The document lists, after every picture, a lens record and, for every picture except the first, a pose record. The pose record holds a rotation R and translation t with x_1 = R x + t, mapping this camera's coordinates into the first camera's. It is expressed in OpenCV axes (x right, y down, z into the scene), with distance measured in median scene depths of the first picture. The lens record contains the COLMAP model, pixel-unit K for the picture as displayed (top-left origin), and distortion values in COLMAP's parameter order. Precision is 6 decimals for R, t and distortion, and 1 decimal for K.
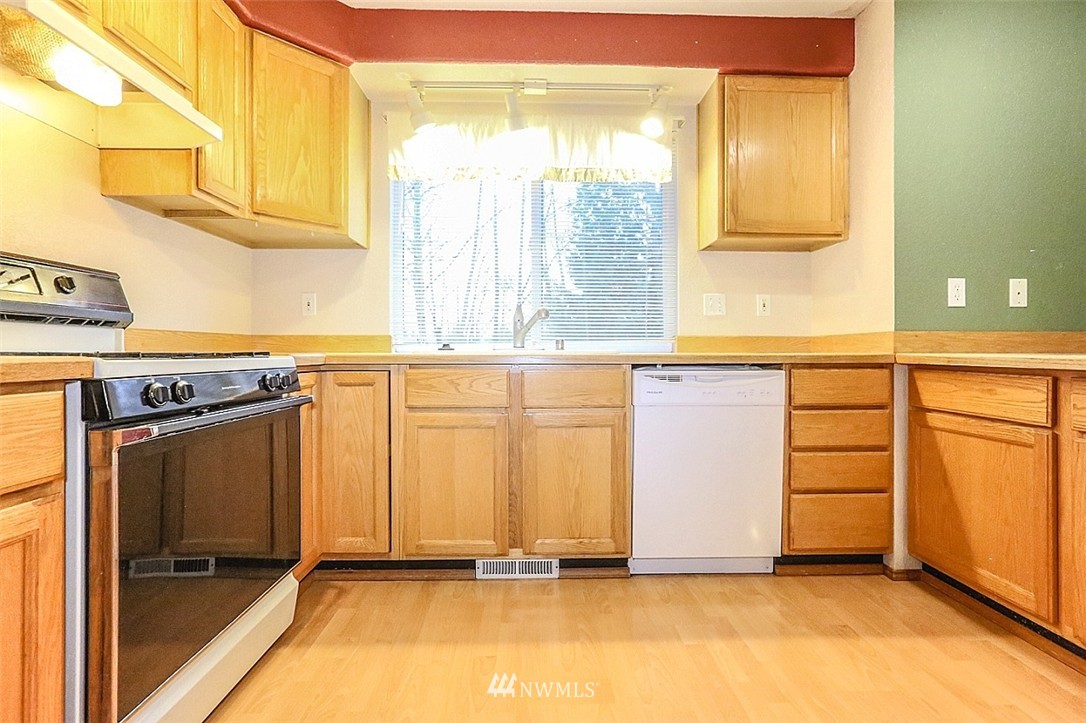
lens RADIAL K [[518.6, 0, 547.4], [0, 518.6, 352.7], [0, 0, 1]] dist [-0.022217, 0.017563]
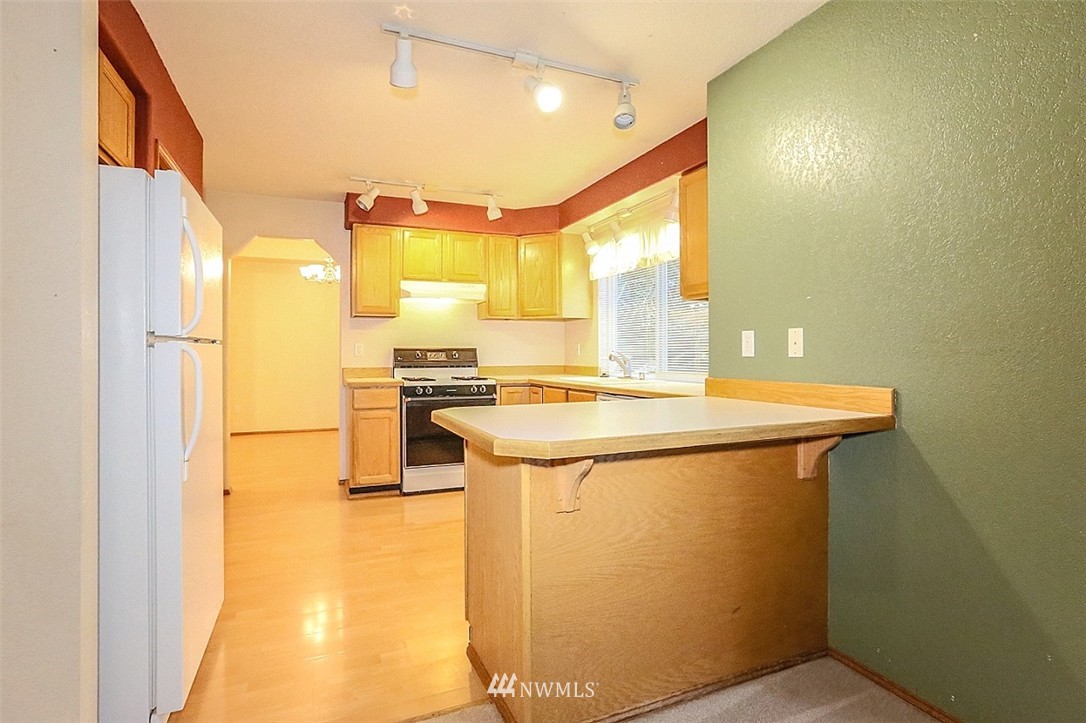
lens RADIAL K [[544.6, 0, 541.2], [0, 544.6, 348.0], [0, 0, 1]] dist [-0.025745, 0.021022]
pose [[0.366218, -0.011805, -0.930454, 1.685678], [-0.000427, 0.999917, -0.012854, -0.093140], [0.930529, 0.005105, 0.366183, 0.181760]]
